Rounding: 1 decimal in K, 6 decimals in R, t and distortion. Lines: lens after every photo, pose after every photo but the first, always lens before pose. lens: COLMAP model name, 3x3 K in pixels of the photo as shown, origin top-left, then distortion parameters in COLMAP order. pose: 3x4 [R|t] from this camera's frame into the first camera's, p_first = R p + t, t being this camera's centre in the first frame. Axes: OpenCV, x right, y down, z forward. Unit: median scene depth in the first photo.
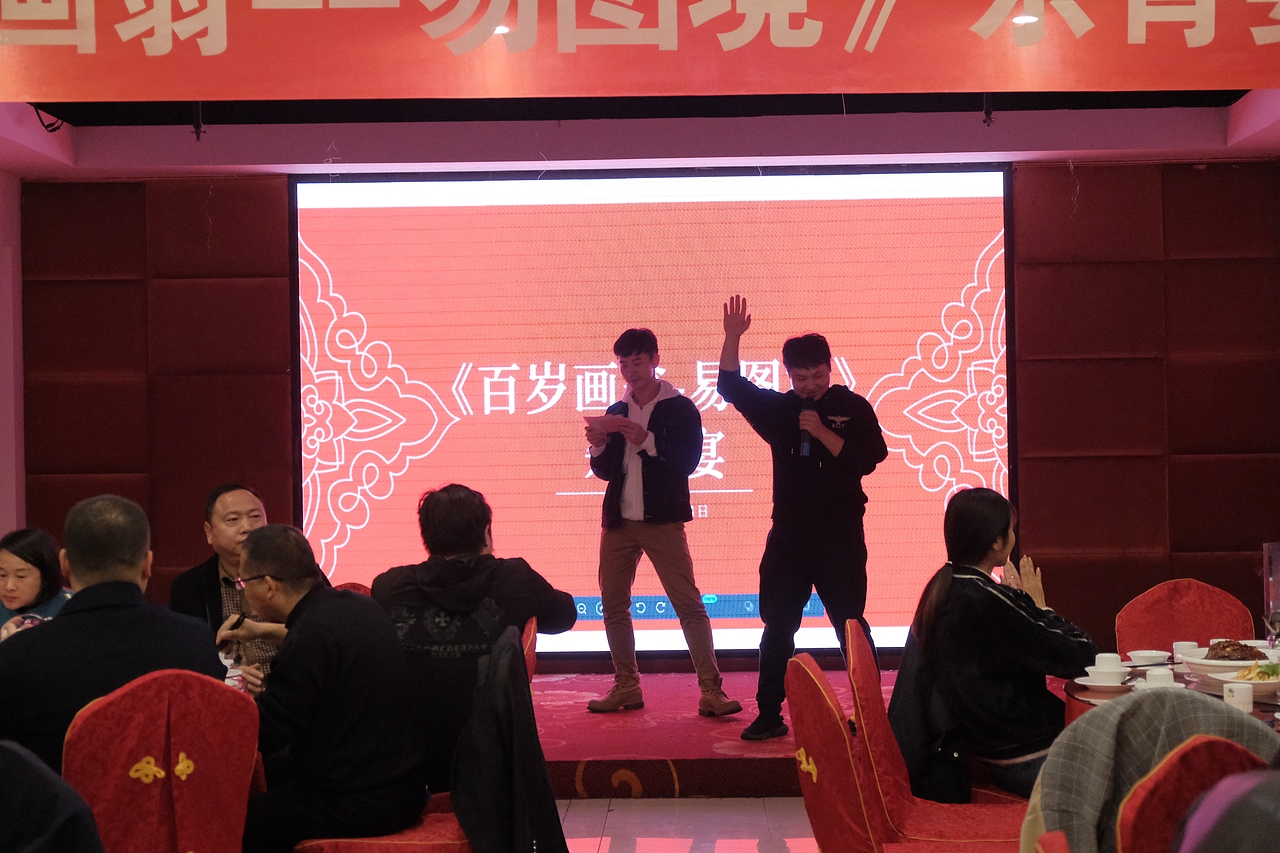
lens RADIAL K [[1945.7, 0, 640.0], [0, 1945.7, 426.5], [0, 0, 1]] dist [0.016170, 0.158879]
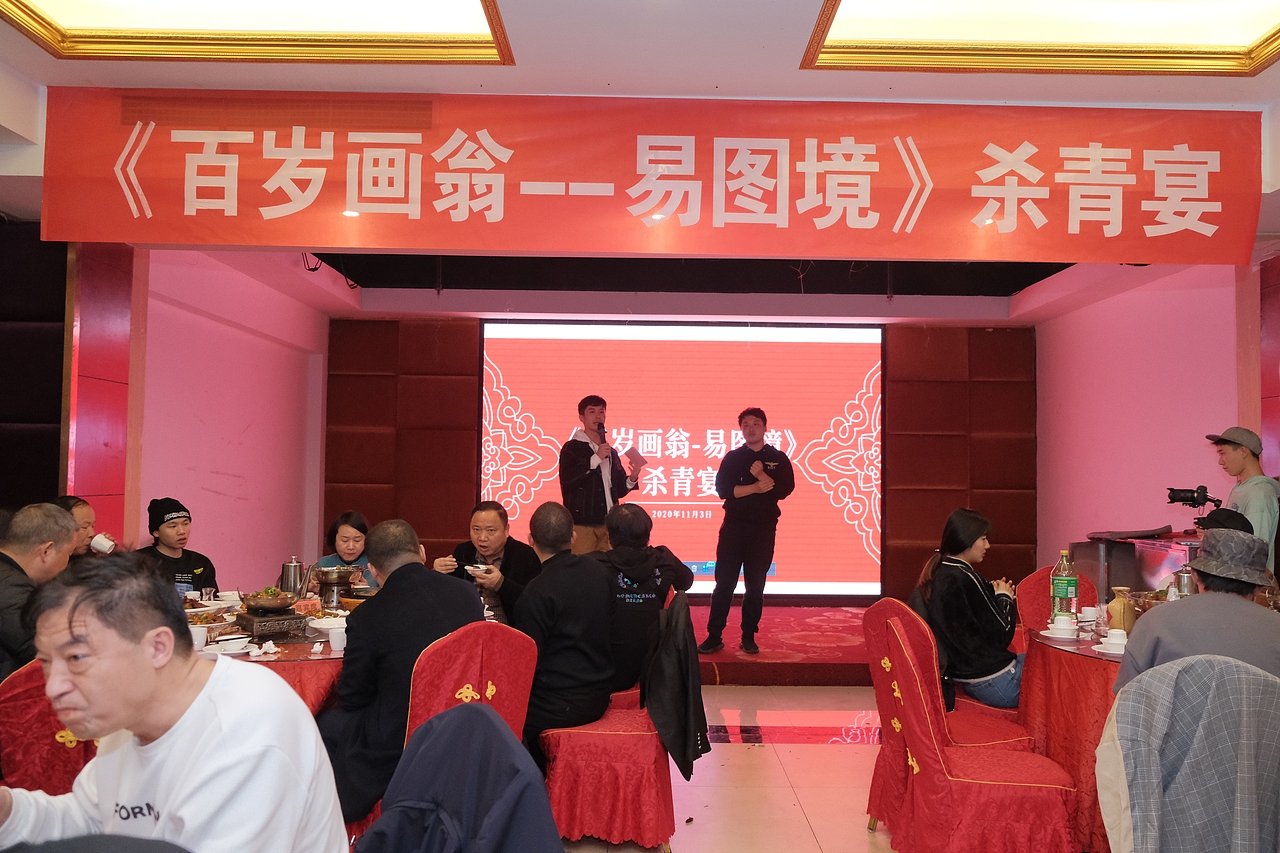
lens RADIAL K [[997.3, 0, 640.0], [0, 997.3, 426.5], [0, 0, 1]] dist [-0.005980, 0.001751]
pose [[0.999335, 0.027772, 0.023610, -0.054008], [-0.026799, 0.998817, -0.040576, 0.002061], [-0.024709, 0.039917, 0.998897, 0.092661]]
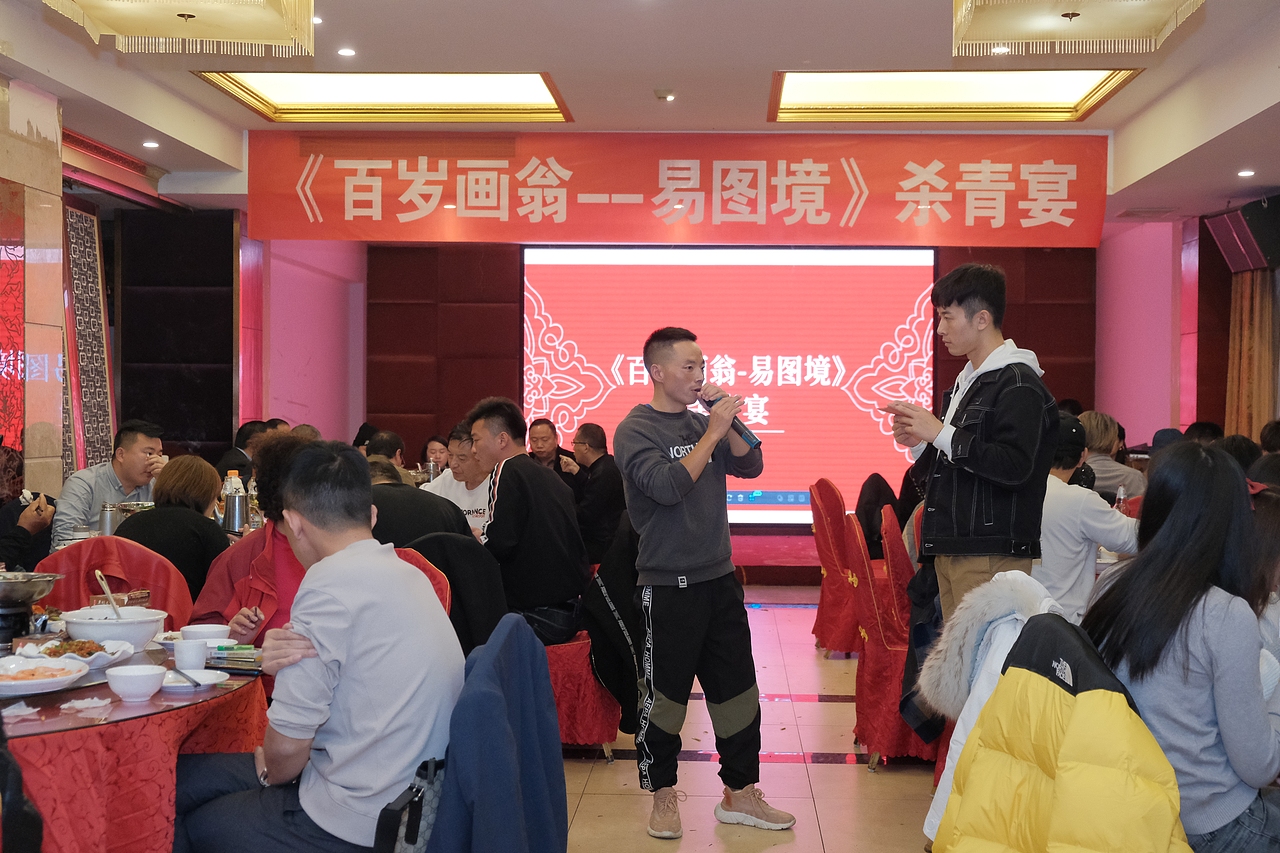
lens RADIAL K [[1511.2, 0, 640.0], [0, 1511.2, 426.5], [0, 0, 1]] dist [-0.005908, -0.010559]
pose [[0.999400, 0.021784, -0.026928, -0.034383], [-0.021247, 0.999573, 0.020065, 0.004067], [0.027354, -0.019481, 0.999436, -0.352397]]
